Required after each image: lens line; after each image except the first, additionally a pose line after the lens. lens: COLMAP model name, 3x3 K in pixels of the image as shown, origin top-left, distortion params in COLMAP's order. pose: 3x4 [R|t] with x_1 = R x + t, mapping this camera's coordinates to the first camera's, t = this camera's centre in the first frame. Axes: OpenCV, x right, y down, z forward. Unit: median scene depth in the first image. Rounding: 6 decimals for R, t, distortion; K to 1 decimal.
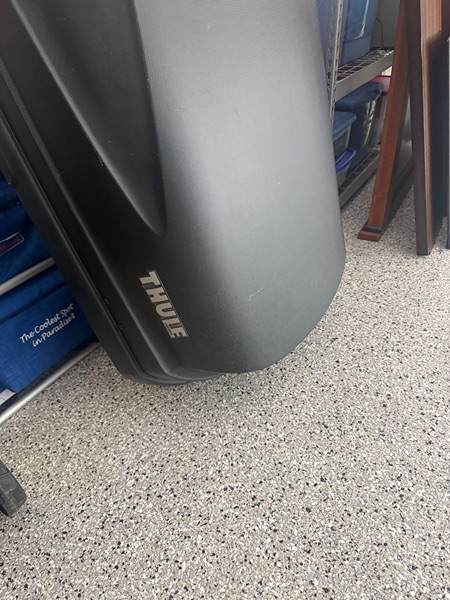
lens RADIAL K [[432.0, 0, 228.0], [0, 432.0, 297.6], [0, 0, 1]] dist [0.053913, -0.080233]
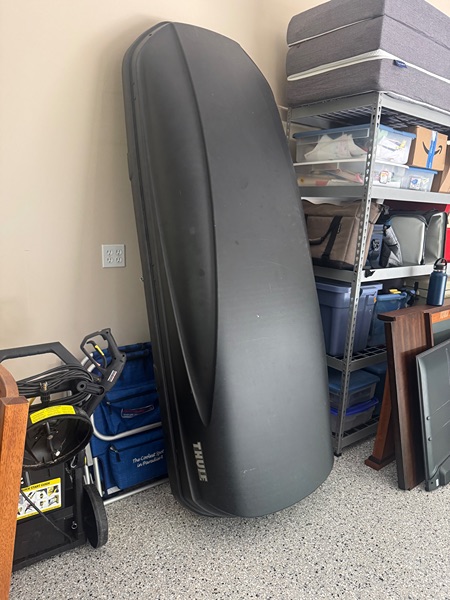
lens RADIAL K [[432.0, 0, 228.0], [0, 432.0, 297.6], [0, 0, 1]] dist [0.053913, -0.080233]
pose [[0.930508, 0.172705, -0.322998, 0.402707], [-0.288244, 0.889383, -0.354842, 0.017678], [0.225986, 0.423285, 0.877359, -0.878260]]
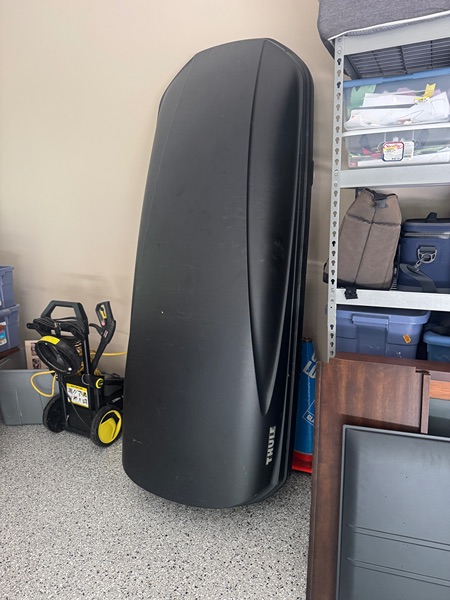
lens RADIAL K [[432.0, 0, 228.0], [0, 432.0, 297.6], [0, 0, 1]] dist [0.053913, -0.080233]
pose [[0.110420, 0.273497, -0.955514, 1.752326], [-0.556062, 0.813843, 0.168687, -1.066257], [0.823774, 0.512698, 0.241946, 0.408484]]
